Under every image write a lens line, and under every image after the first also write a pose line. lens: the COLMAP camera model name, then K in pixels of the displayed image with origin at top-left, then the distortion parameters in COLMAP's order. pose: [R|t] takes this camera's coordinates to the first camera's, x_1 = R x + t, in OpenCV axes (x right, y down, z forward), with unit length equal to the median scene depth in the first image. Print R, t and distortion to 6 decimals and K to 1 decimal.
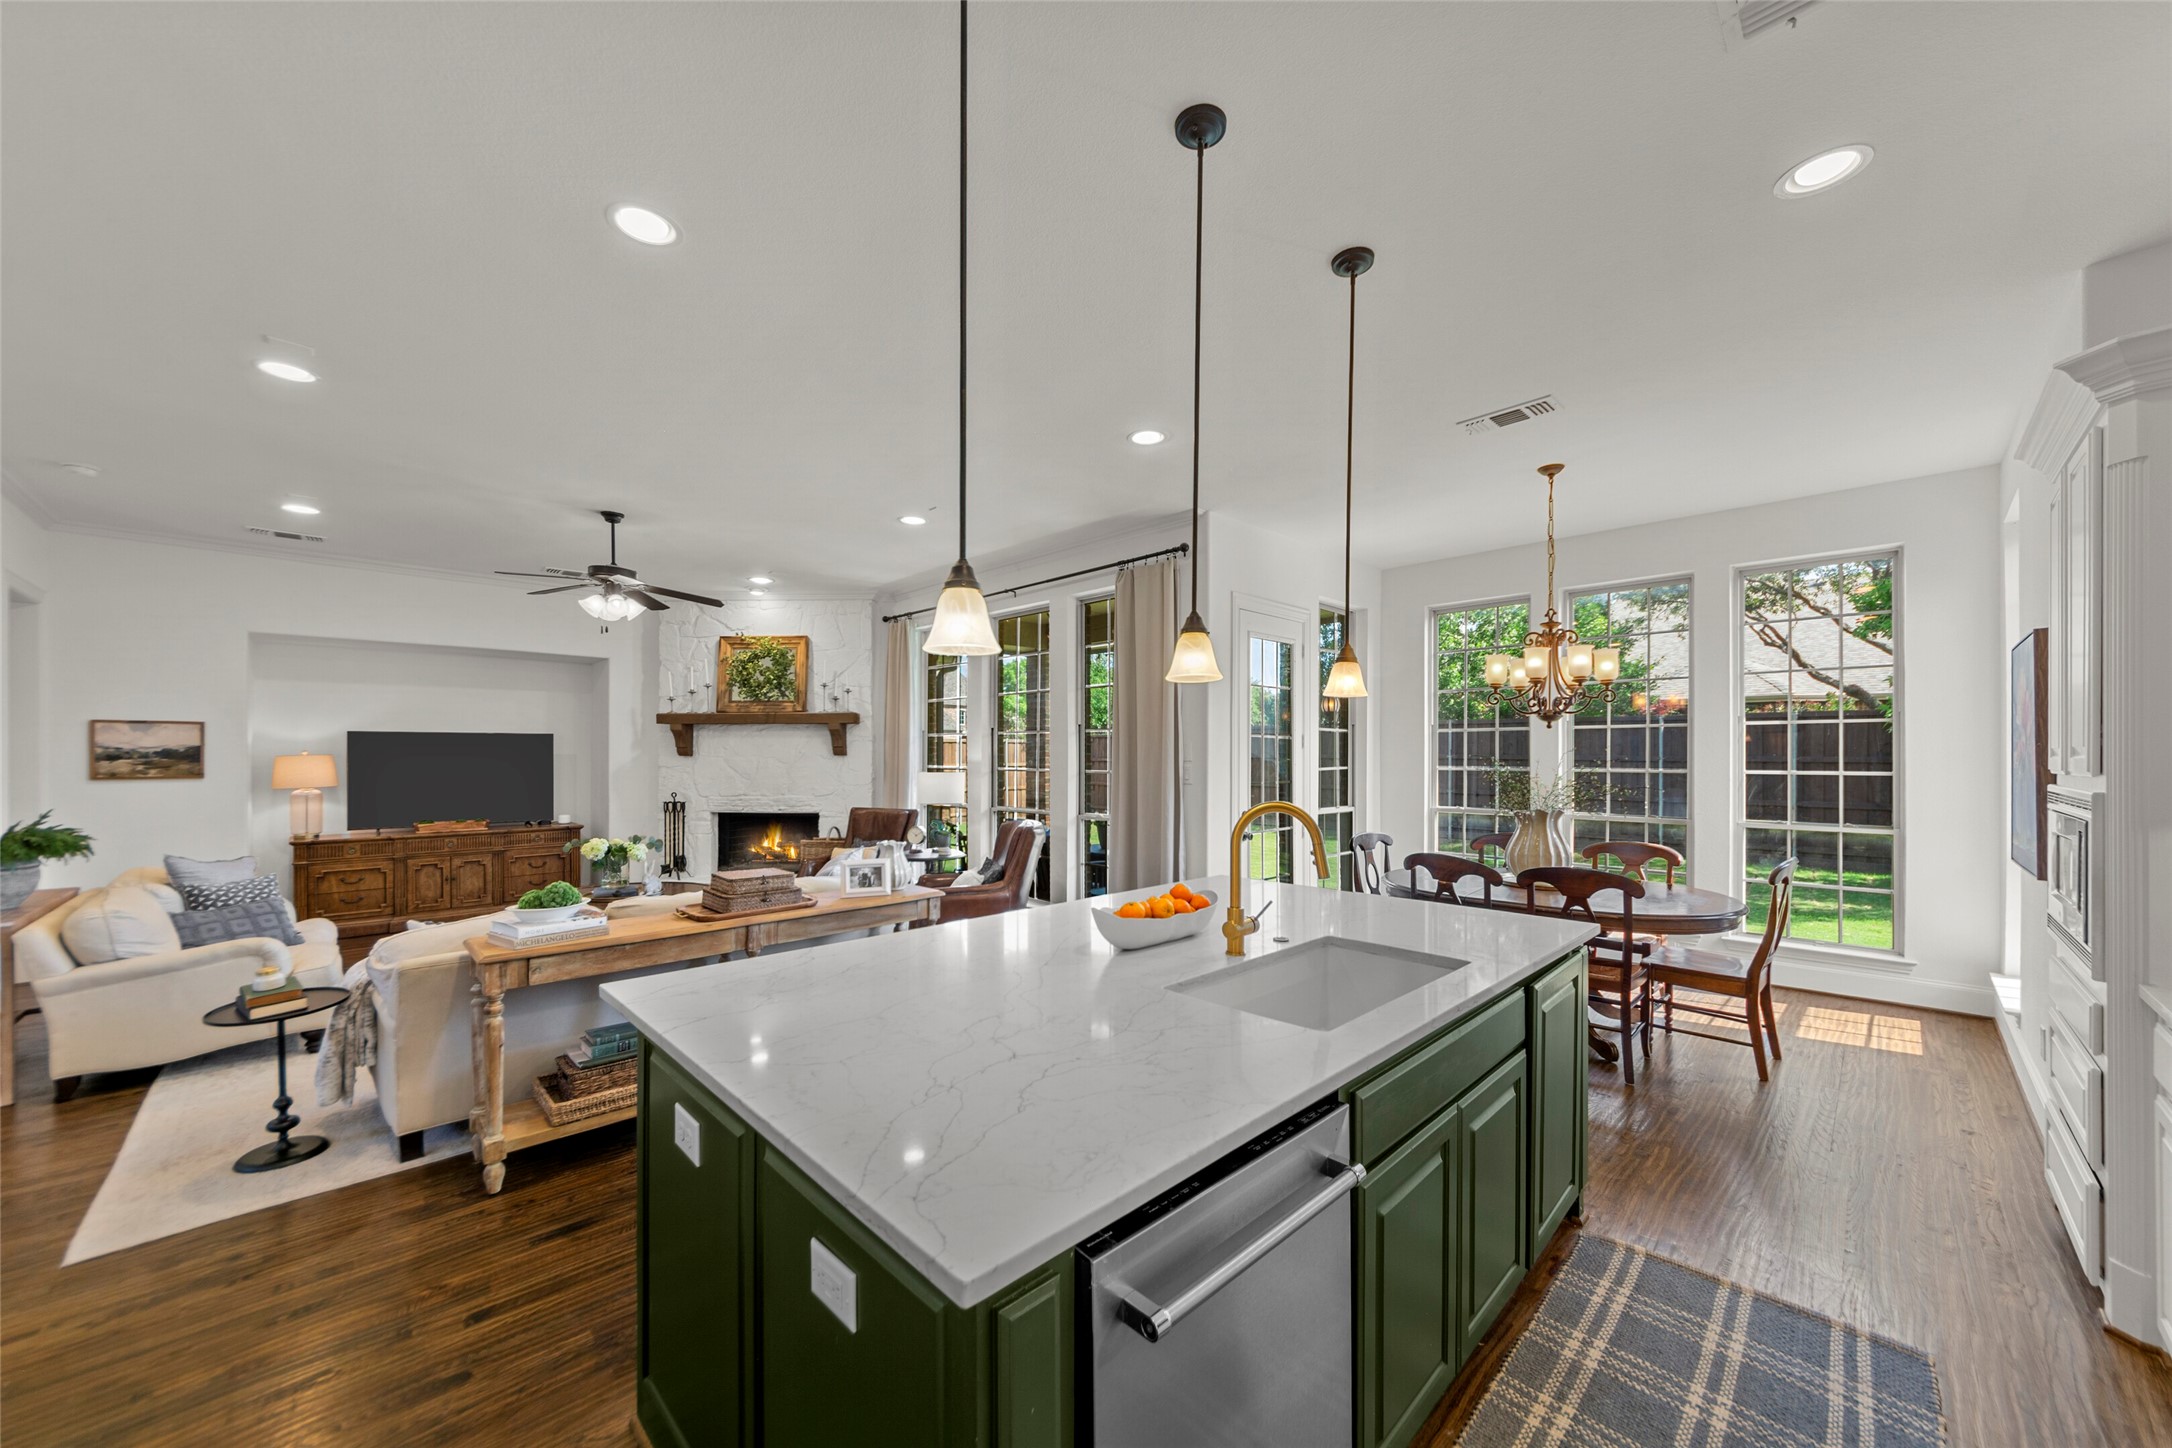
lens RADIAL K [[788.3, 0, 1085.9], [0, 788.3, 751.6], [0, 0, 1]] dist [-0.005344, 0.004626]
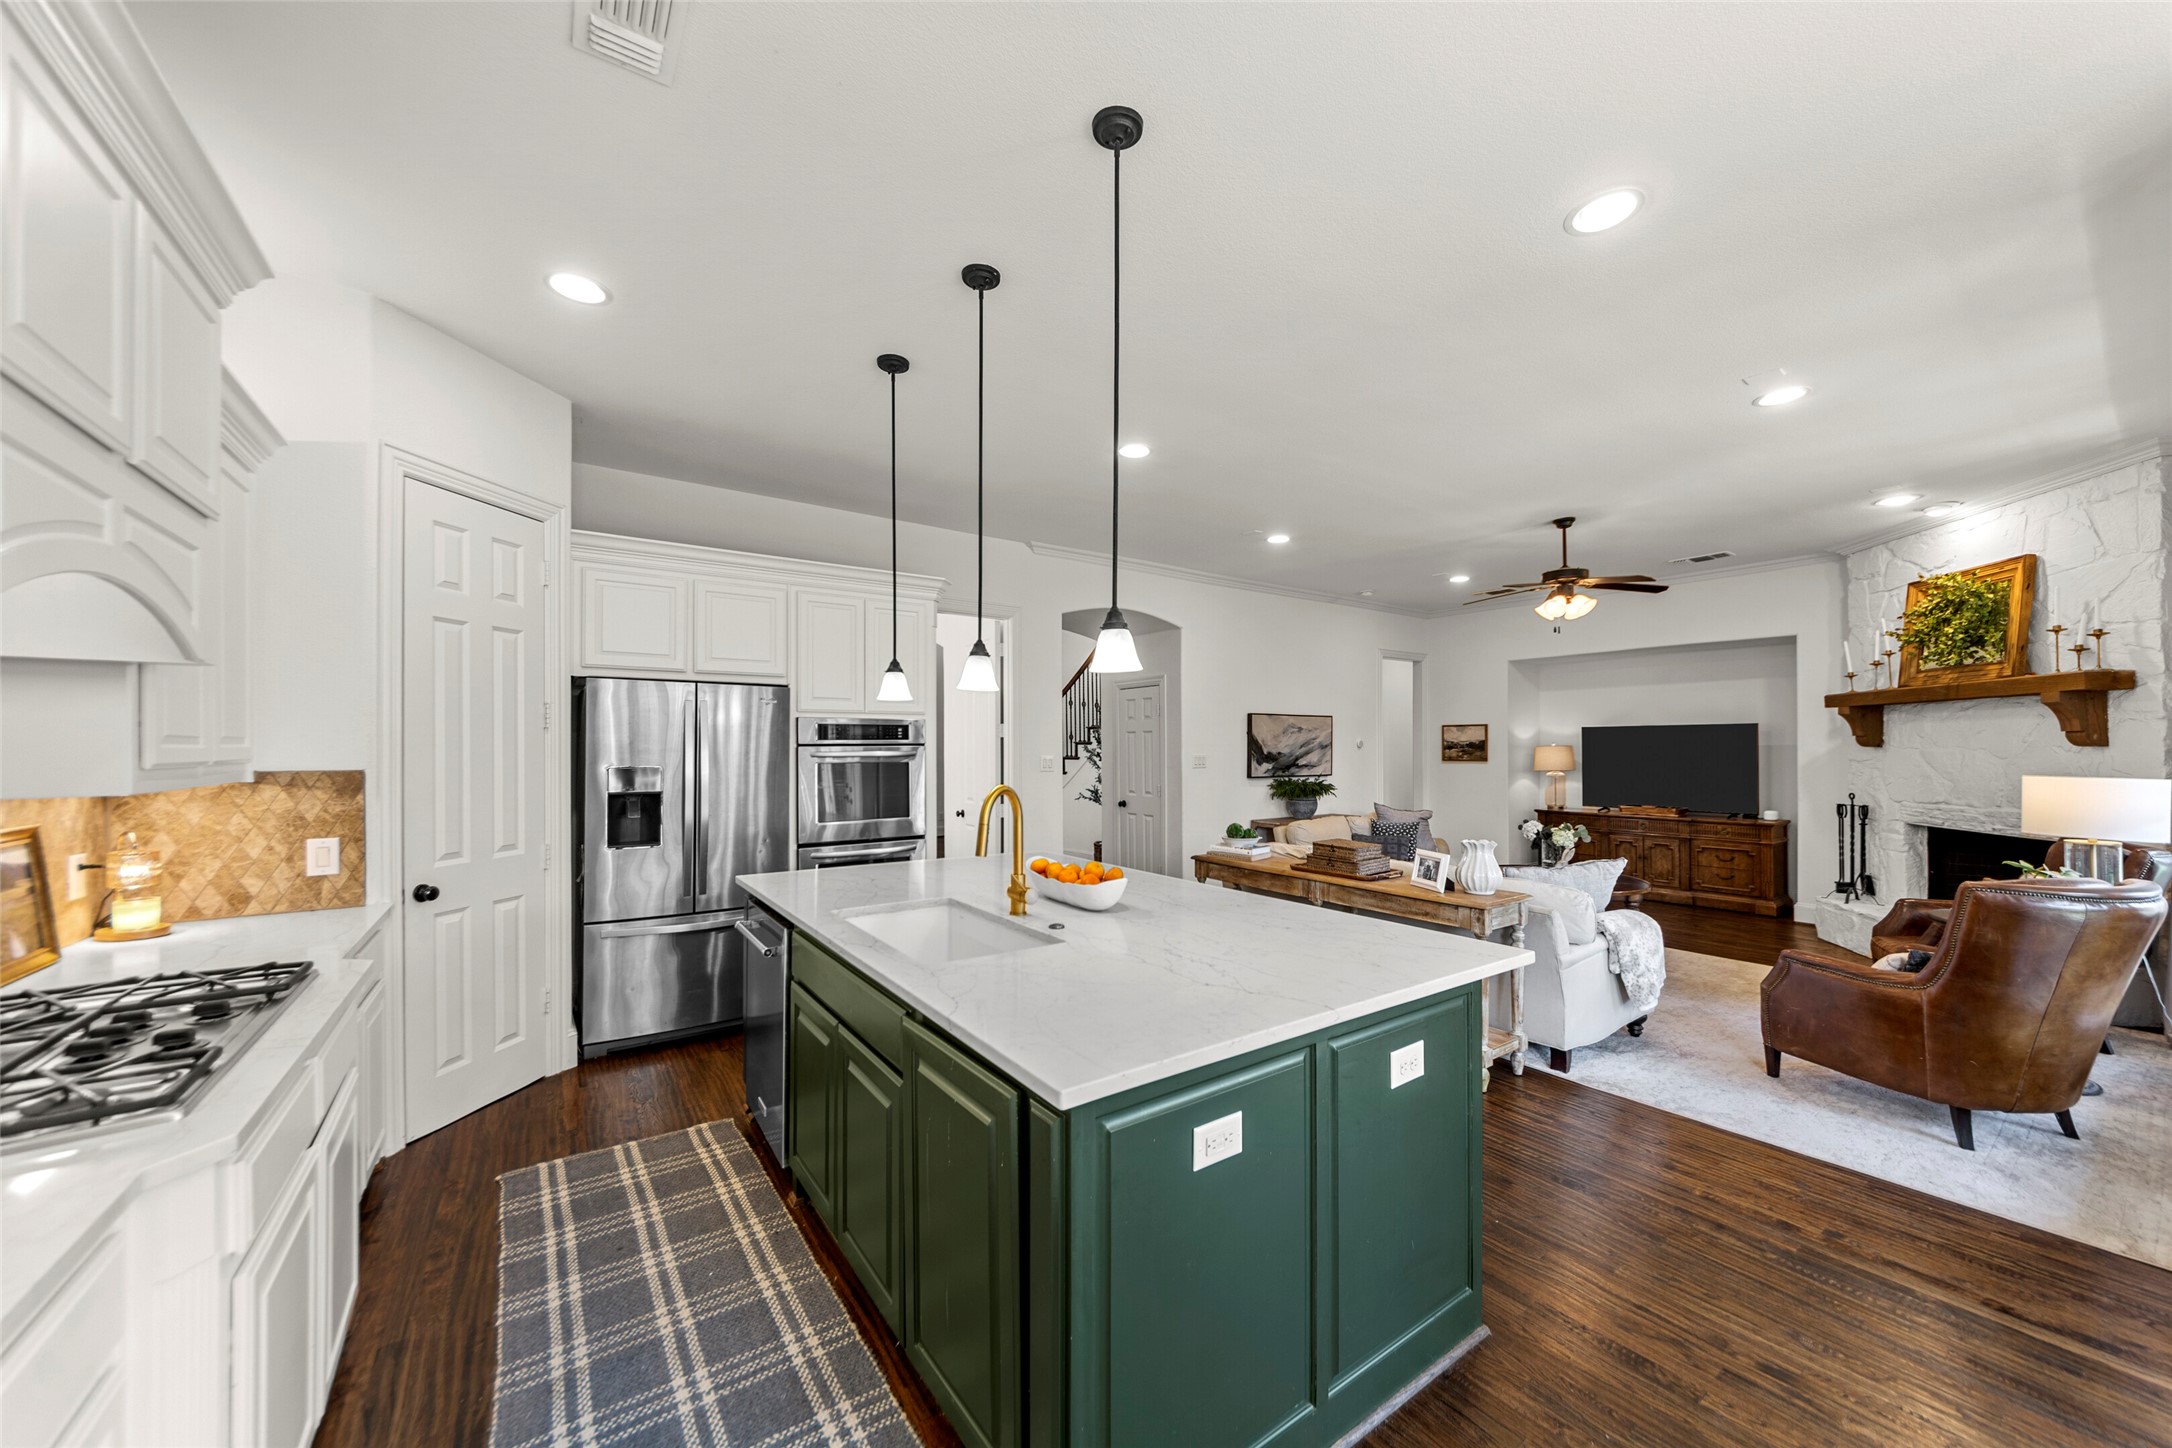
lens RADIAL K [[783.5, 0, 1087.6], [0, 783.5, 741.9], [0, 0, 1]] dist [-0.006106, 0.002564]
pose [[-0.156451, -0.005945, -0.987668, 0.432213], [0.004327, 0.999968, -0.006704, 0.002841], [0.987676, -0.005322, -0.156420, 0.420799]]
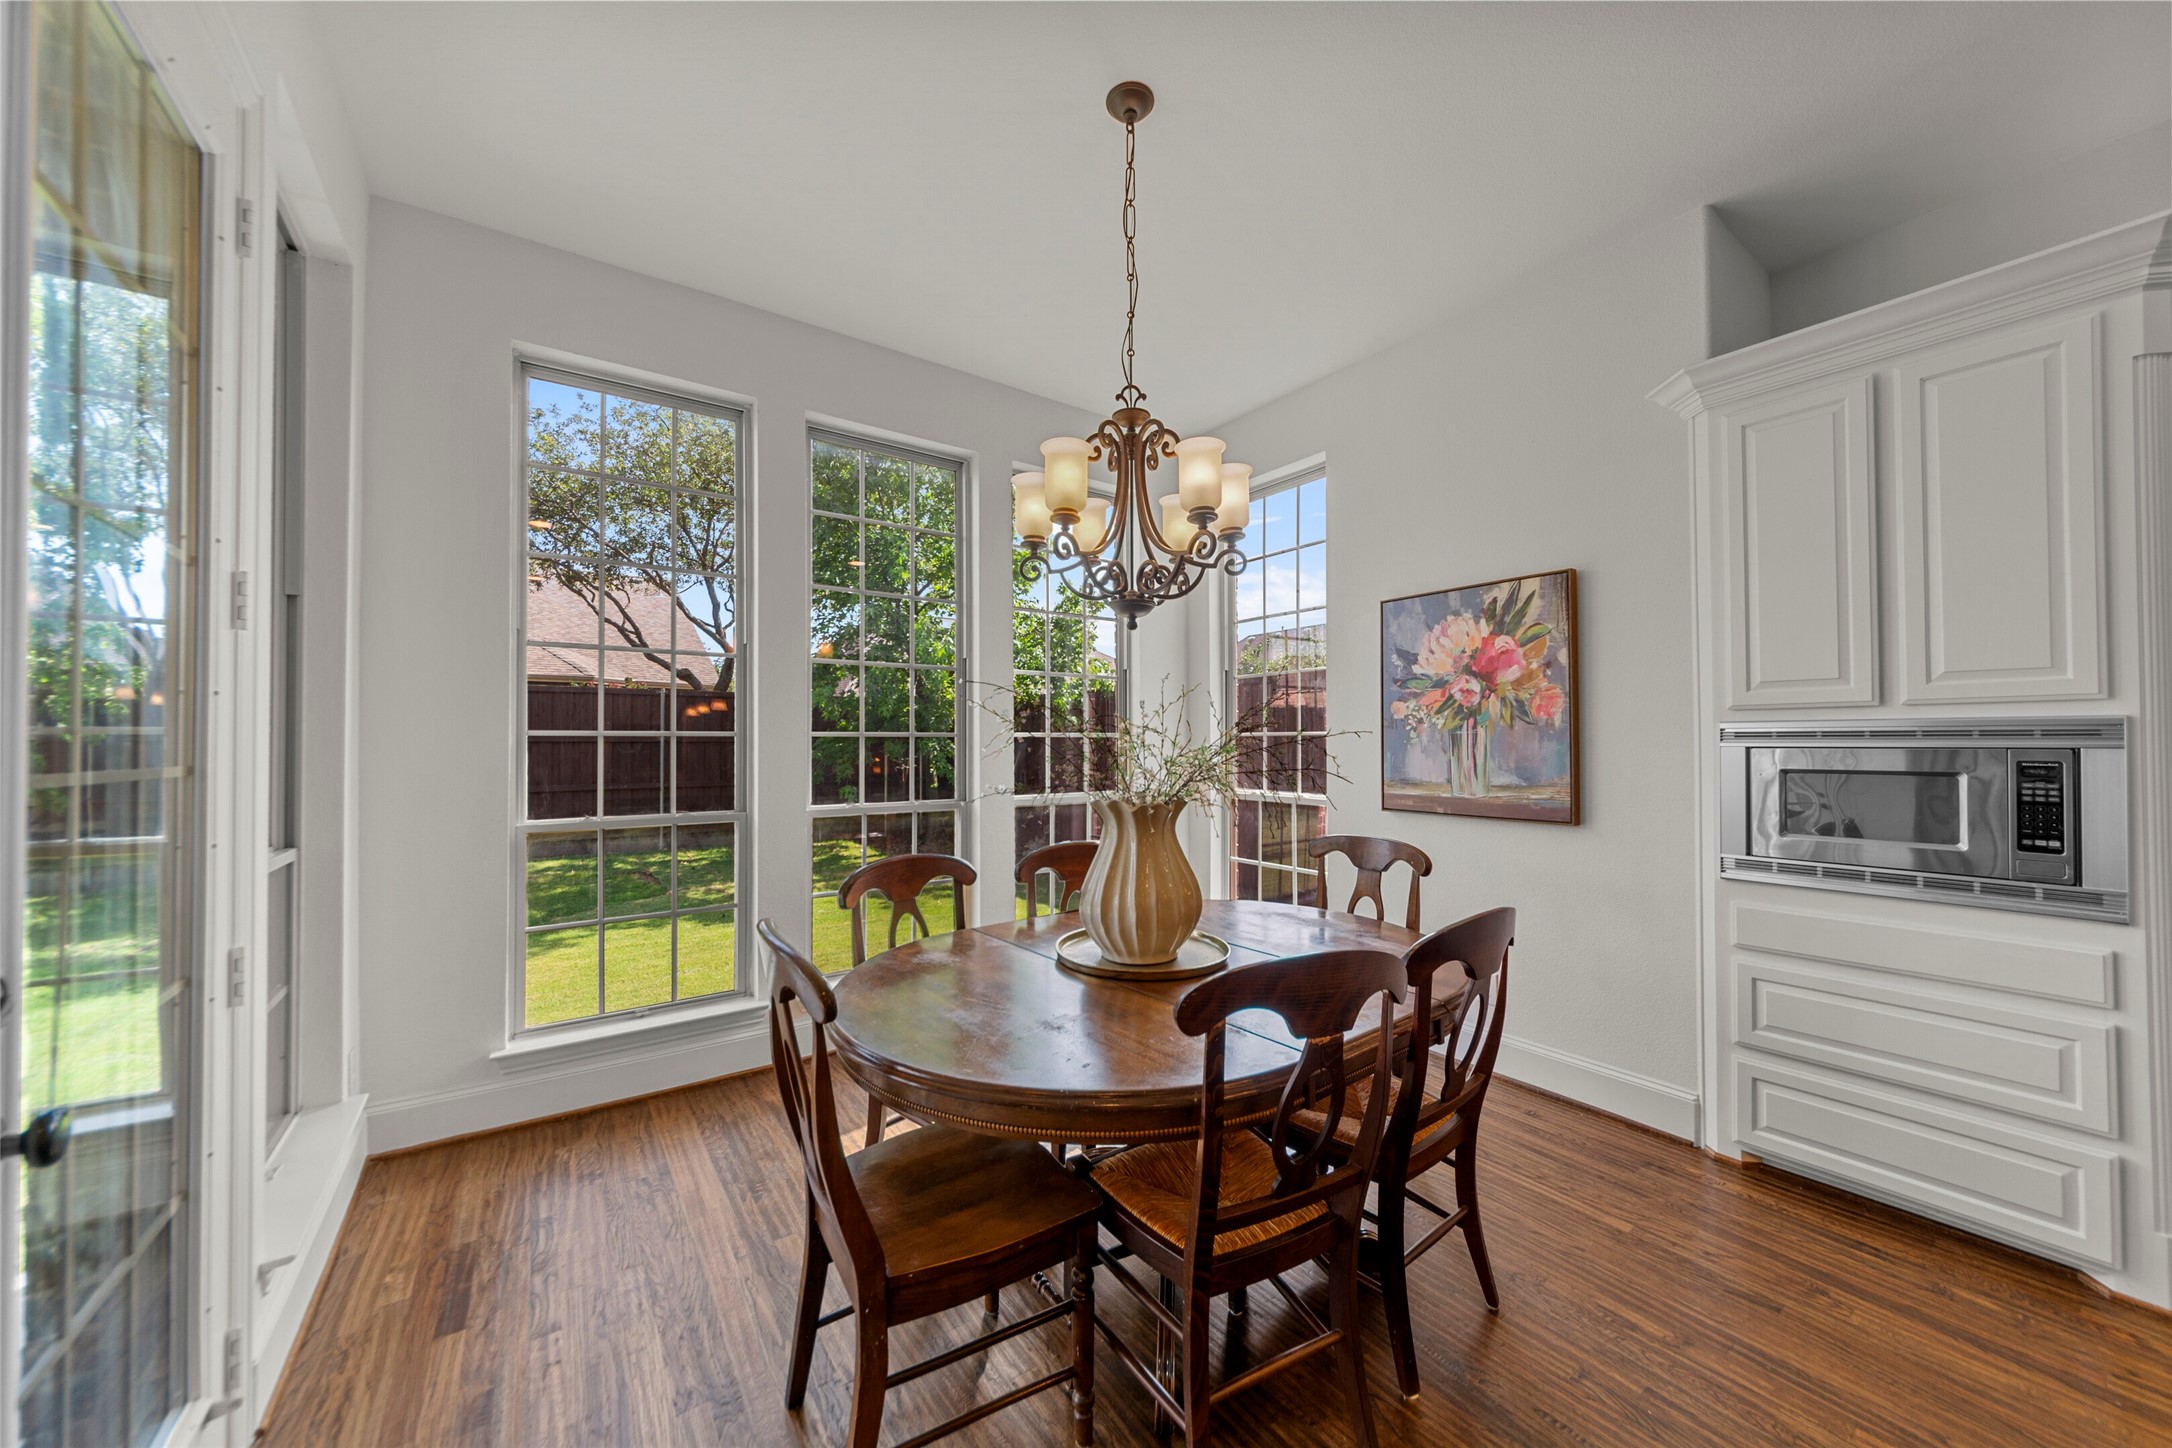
lens RADIAL K [[786.1, 0, 1084.3], [0, 786.1, 732.3], [0, 0, 1]] dist [-0.002499, 0.002597]
pose [[0.159568, 0.014727, 0.987077, 0.066230], [-0.002133, 0.999892, -0.014573, 0.027864], [-0.987185, 0.000220, 0.159583, 0.634760]]
